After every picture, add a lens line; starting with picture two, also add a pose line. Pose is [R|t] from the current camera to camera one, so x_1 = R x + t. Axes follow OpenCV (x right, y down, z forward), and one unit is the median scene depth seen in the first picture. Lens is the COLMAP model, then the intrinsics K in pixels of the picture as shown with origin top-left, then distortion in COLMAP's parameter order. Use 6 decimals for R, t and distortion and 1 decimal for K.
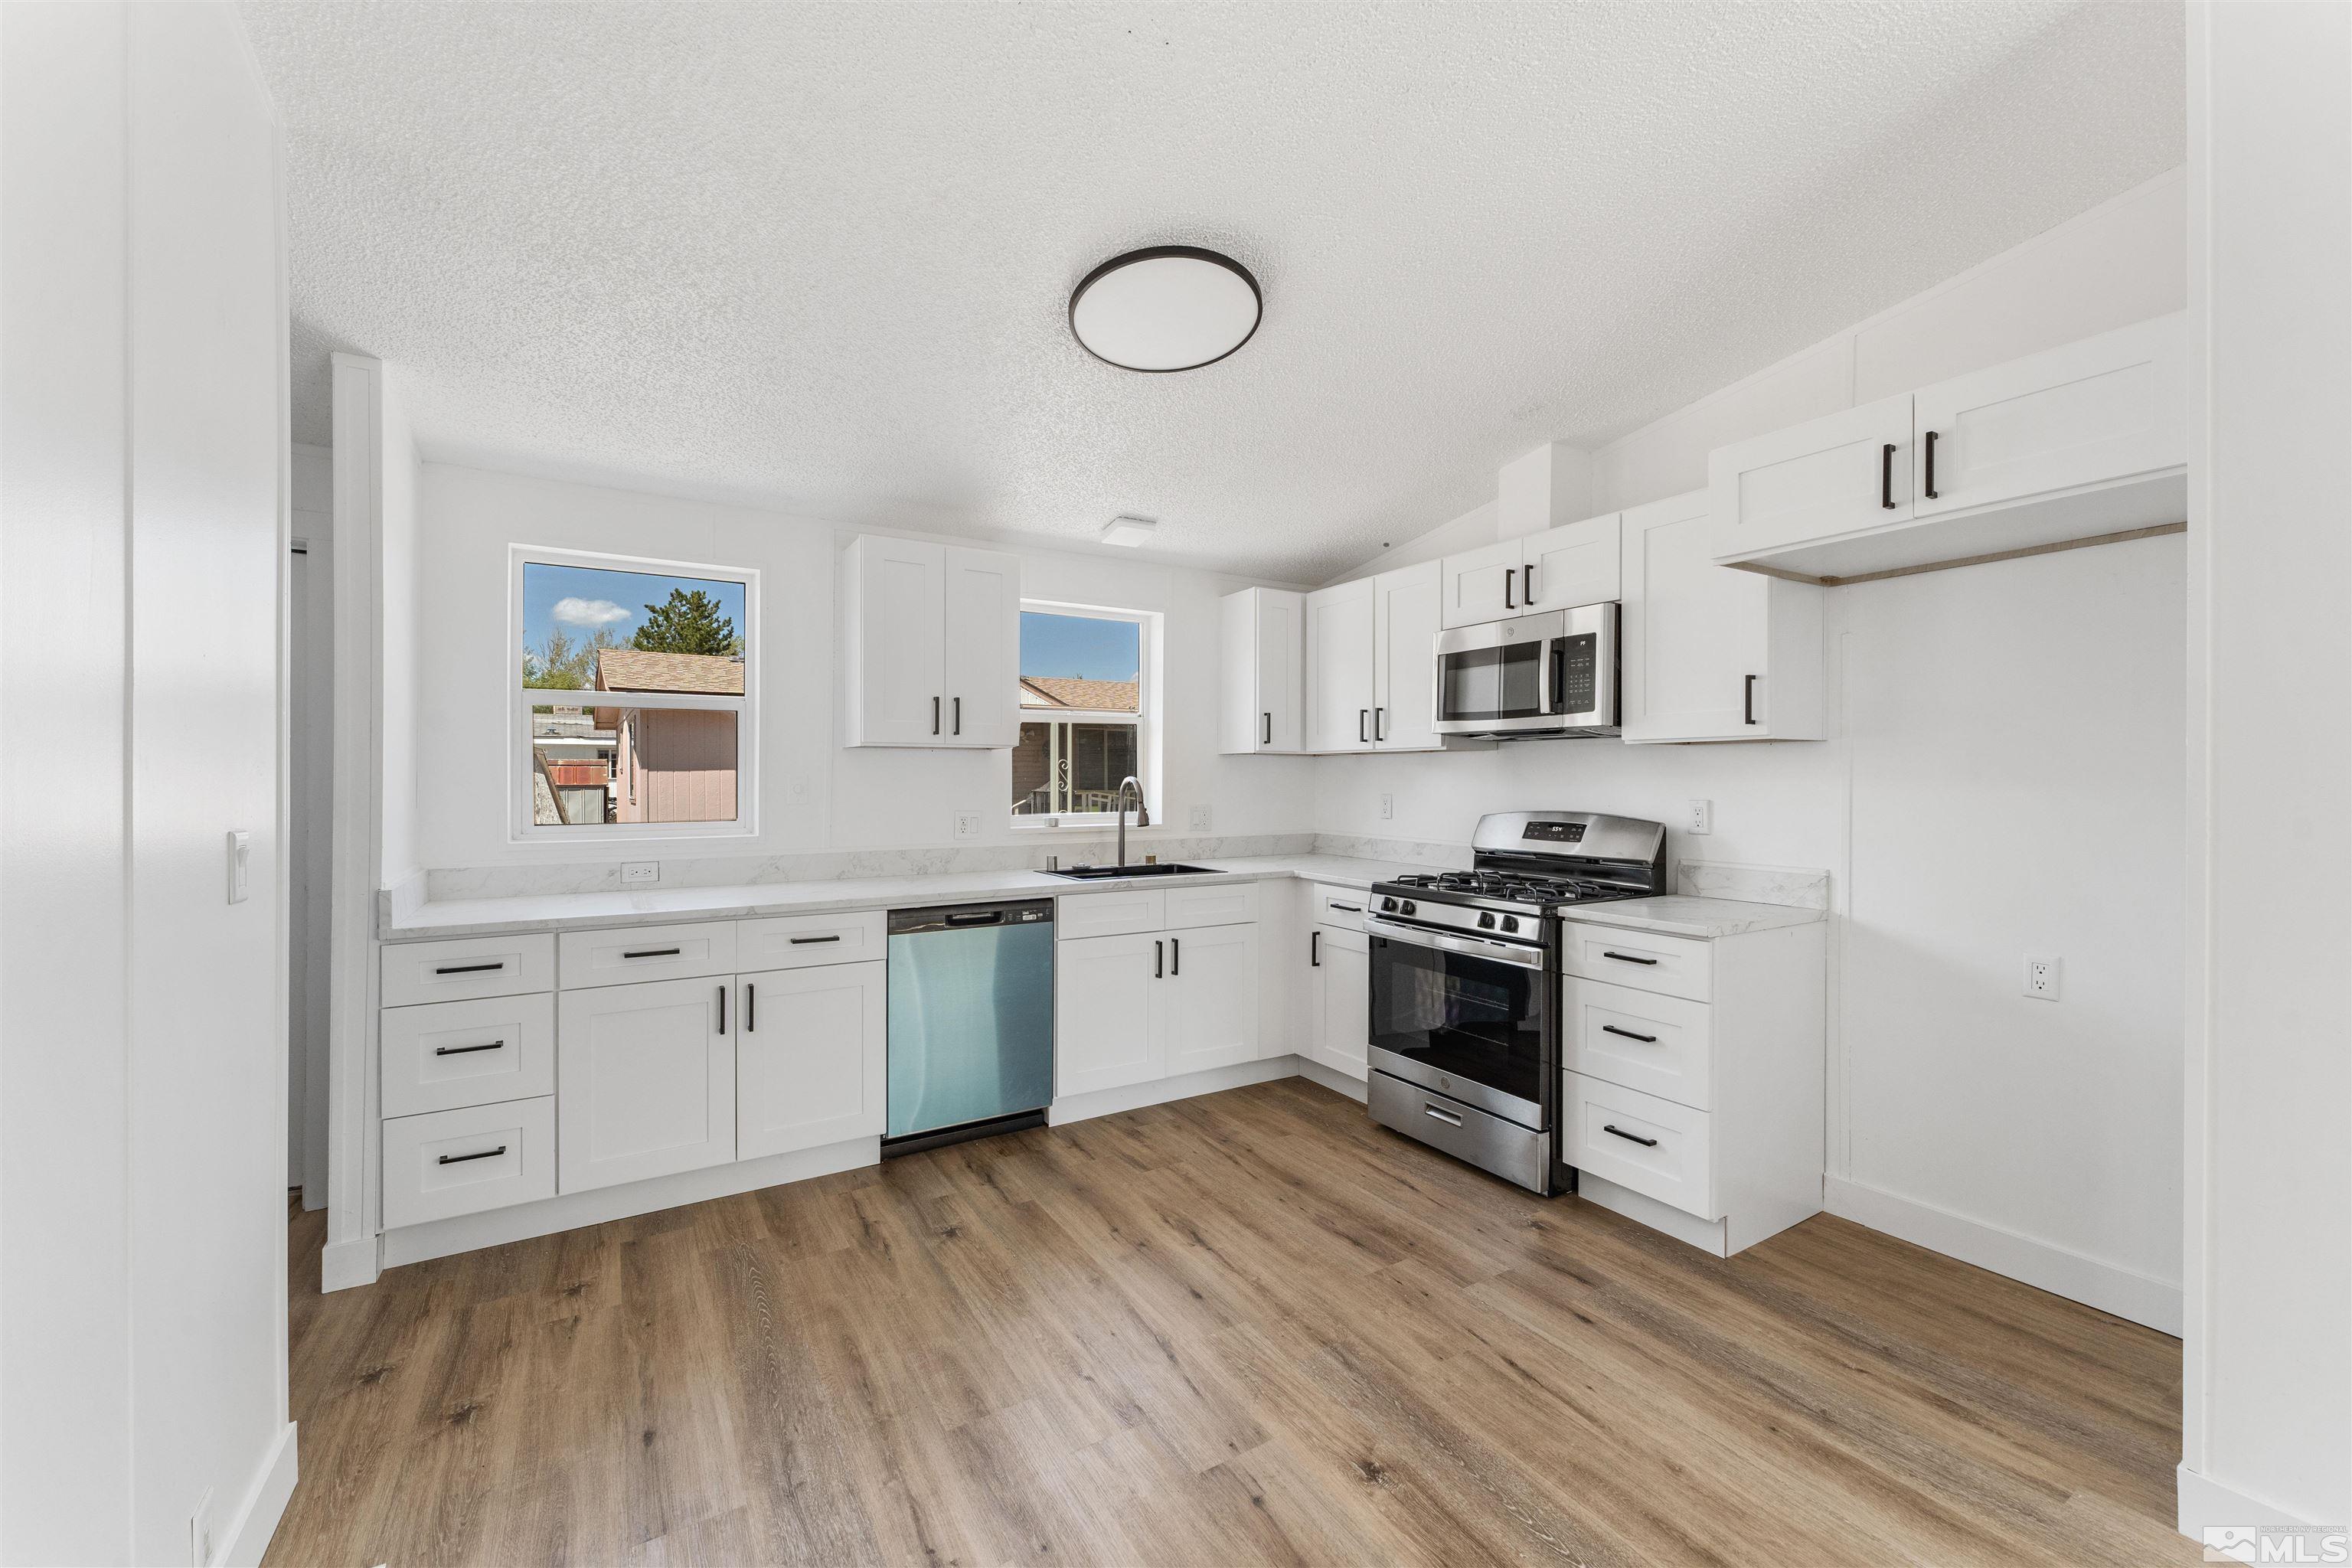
lens RADIAL K [[933.9, 0, 1176.0], [0, 933.9, 784.0], [0, 0, 1]] dist [-0.000258, 0.000333]
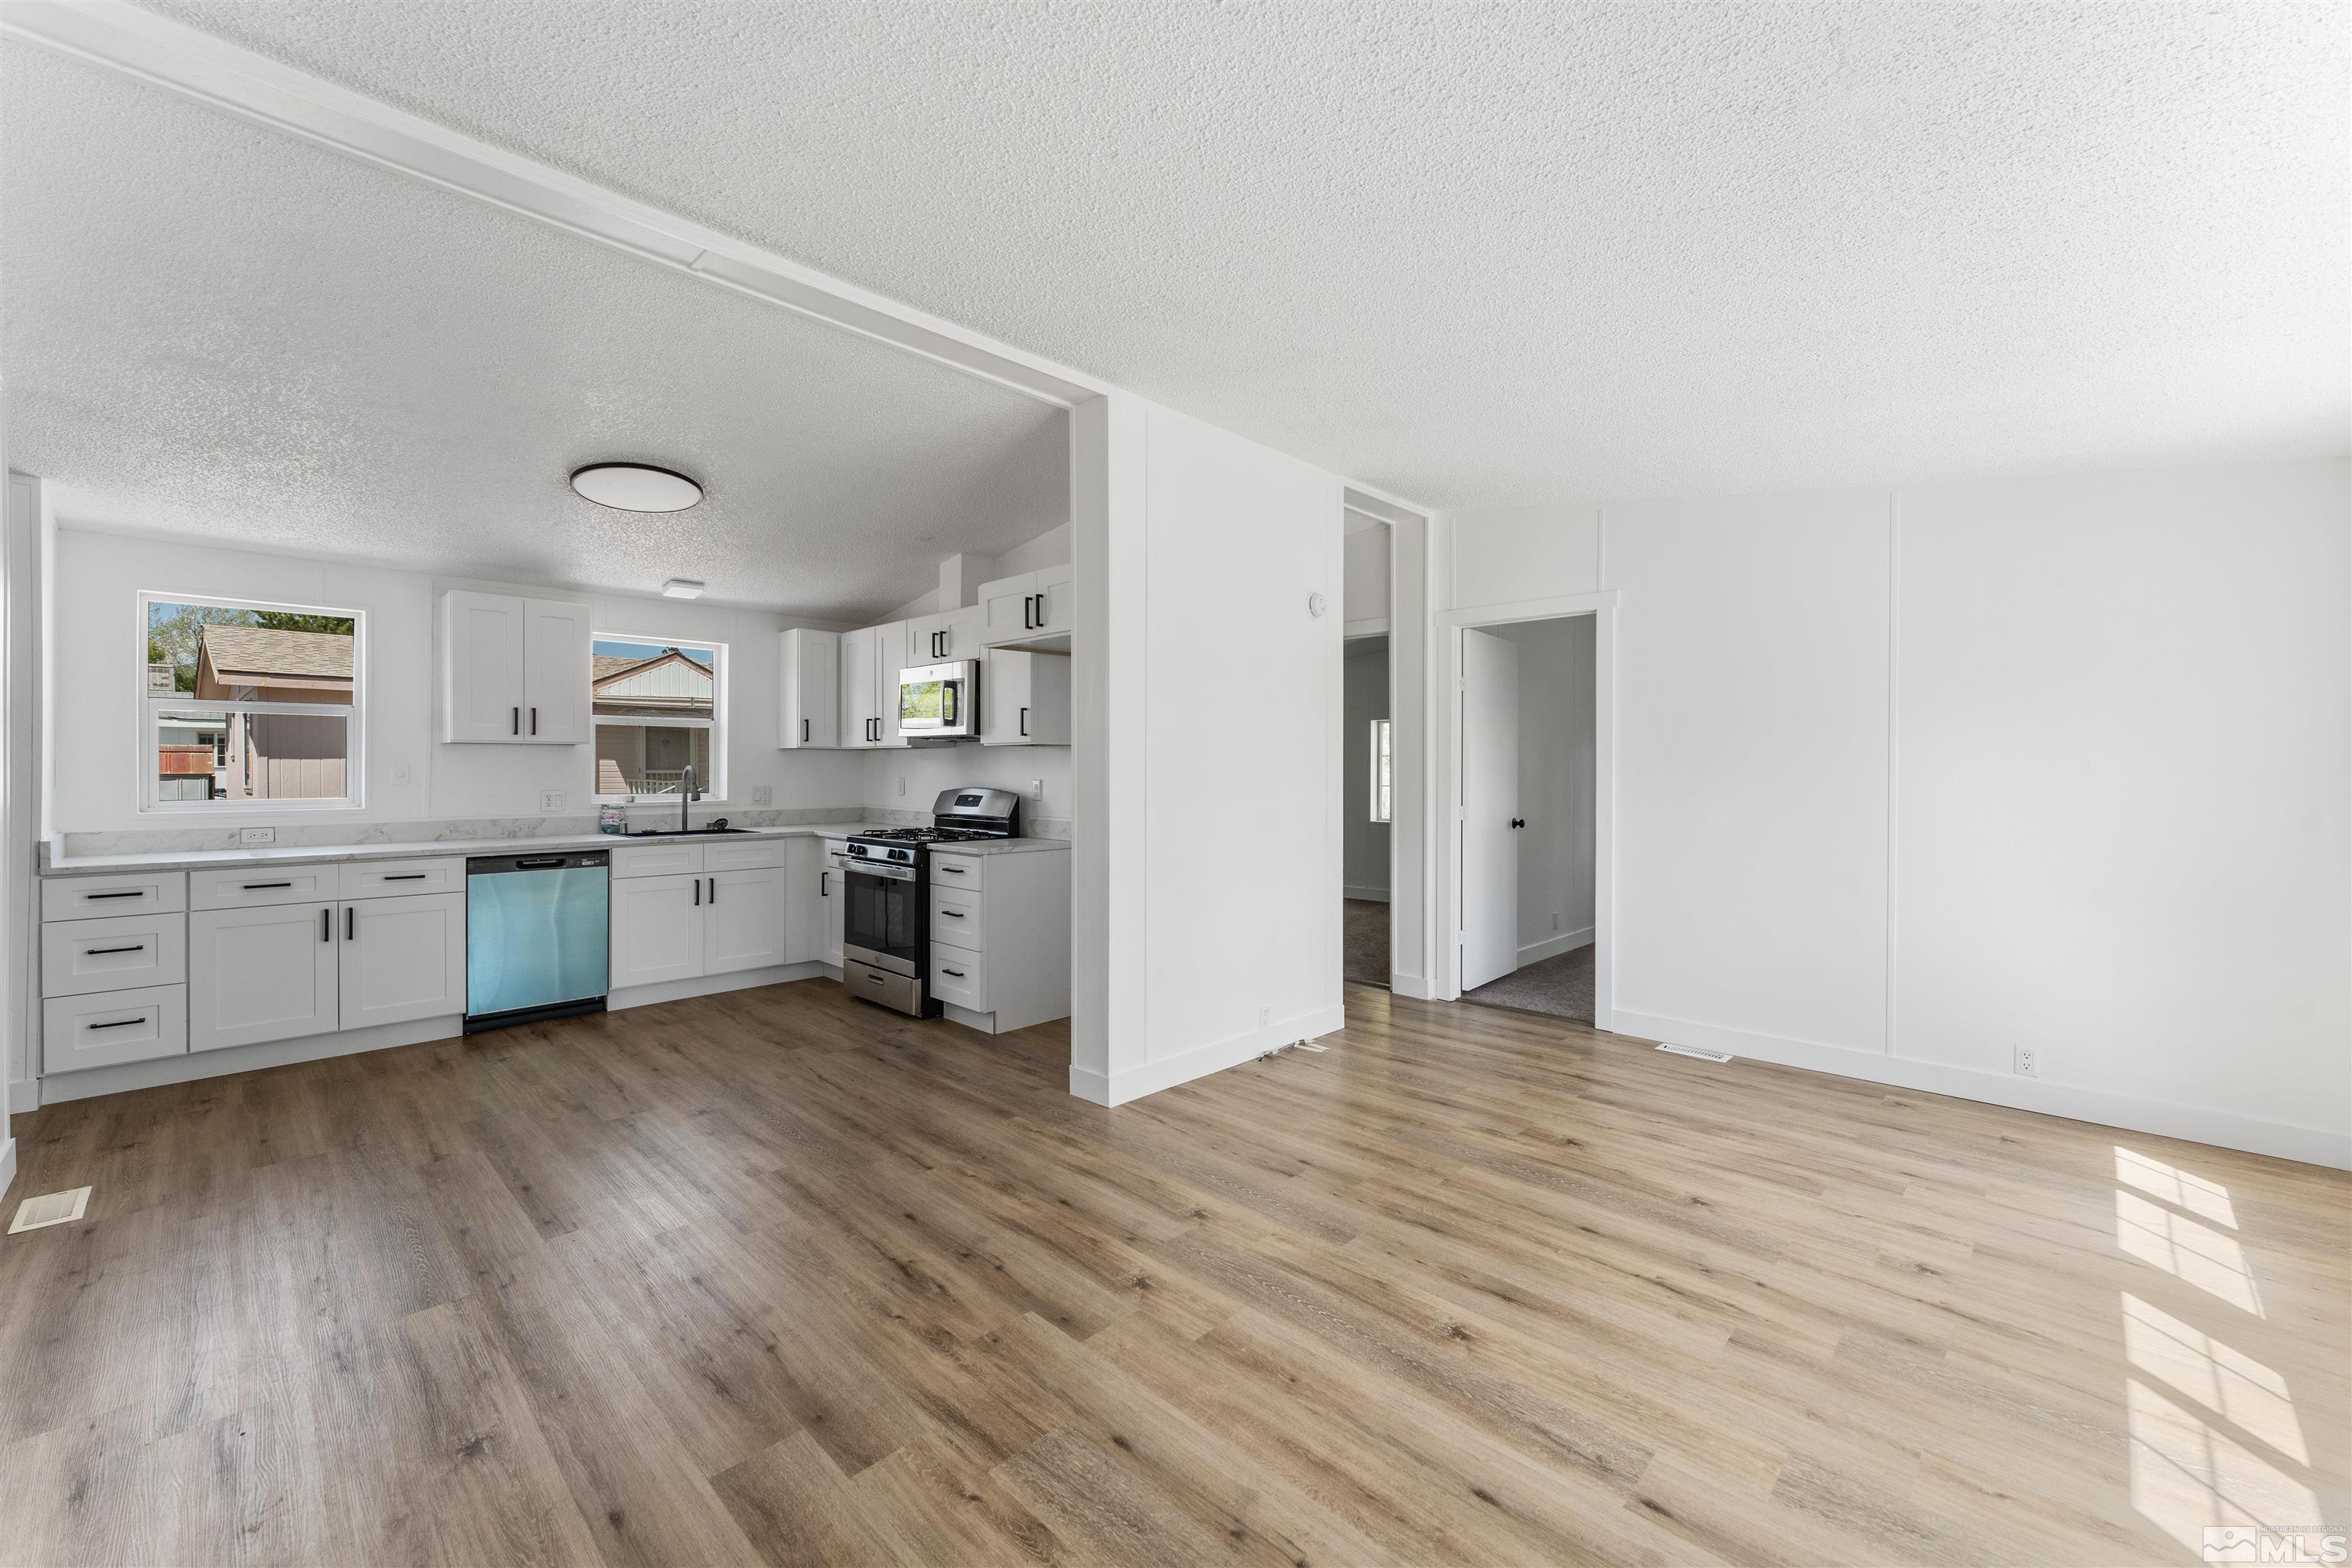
lens RADIAL K [[940.0, 0, 1179.3], [0, 940.0, 775.8], [0, 0, 1]] dist [0.000549, 0.000244]
pose [[0.967986, -0.000821, 0.251003, 0.406094], [0.000245, 0.999997, 0.002328, 0.006592], [-0.251004, -0.002192, 0.967984, -0.705023]]
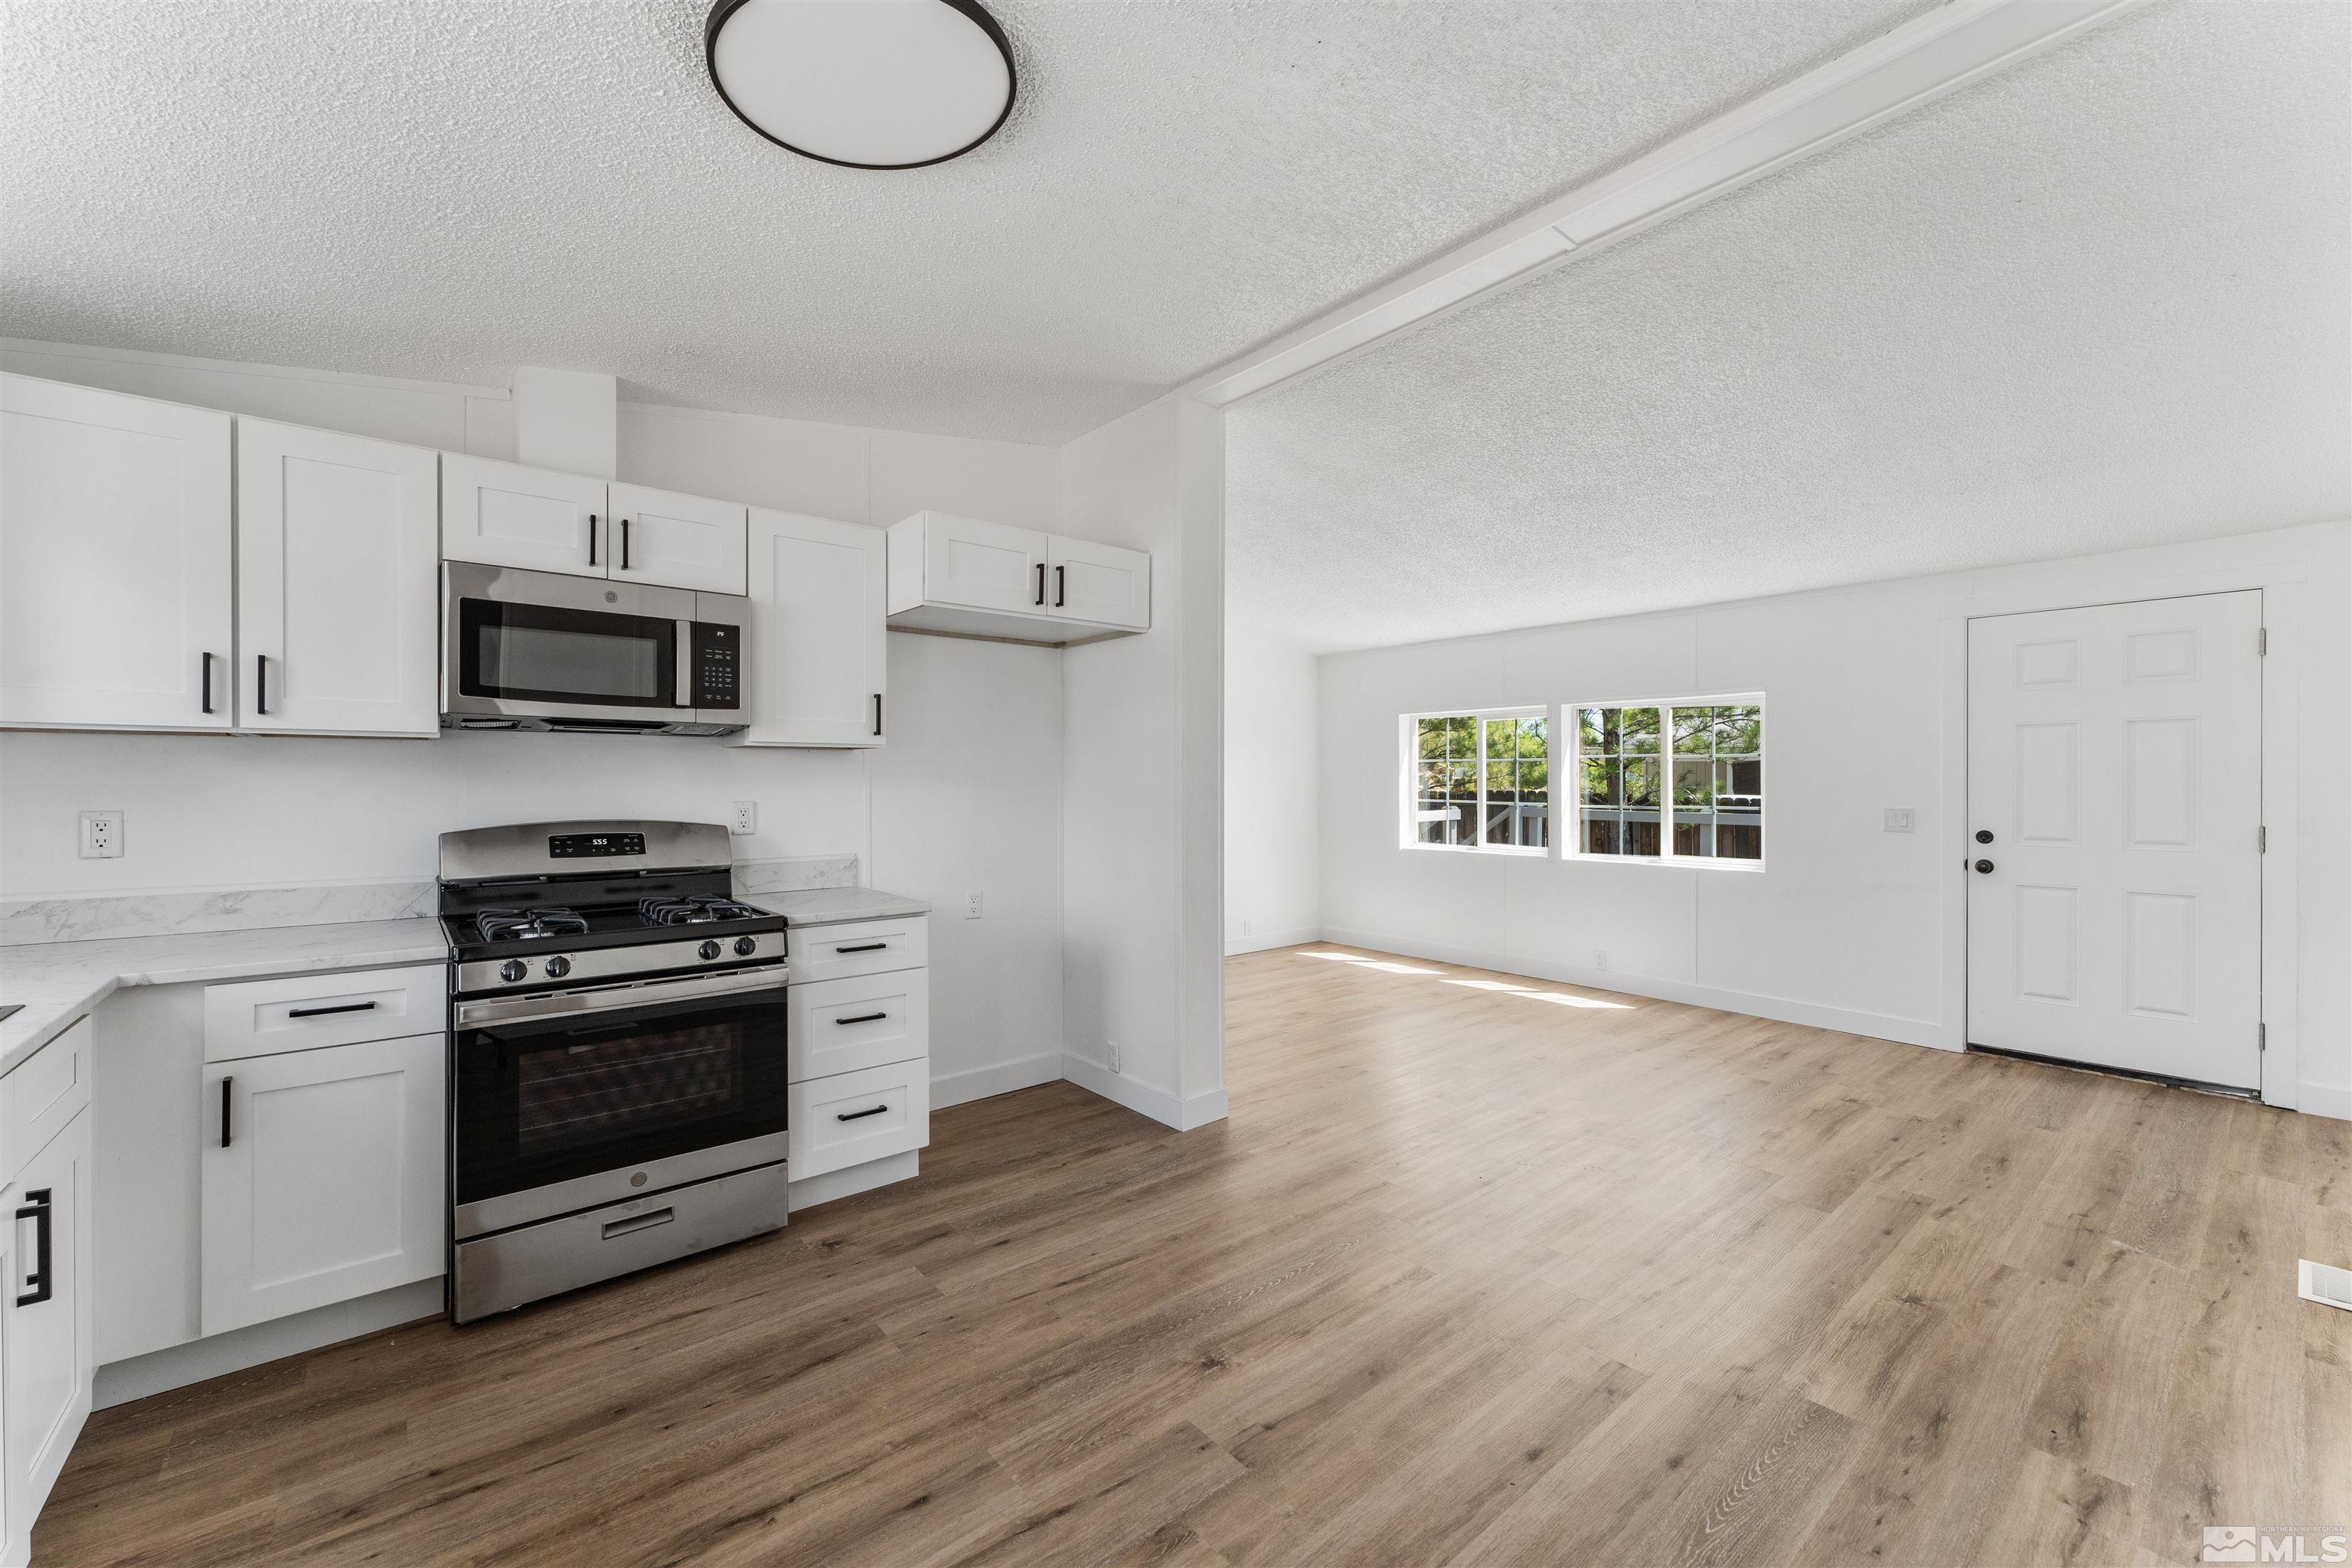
lens RADIAL K [[940.0, 0, 1179.3], [0, 940.0, 775.8], [0, 0, 1]] dist [0.000549, 0.000244]
pose [[-0.152020, 0.003723, 0.988370, -0.569211], [0.007017, 0.999972, -0.002687, -0.004595], [-0.988352, 0.006527, -0.152042, 0.715893]]
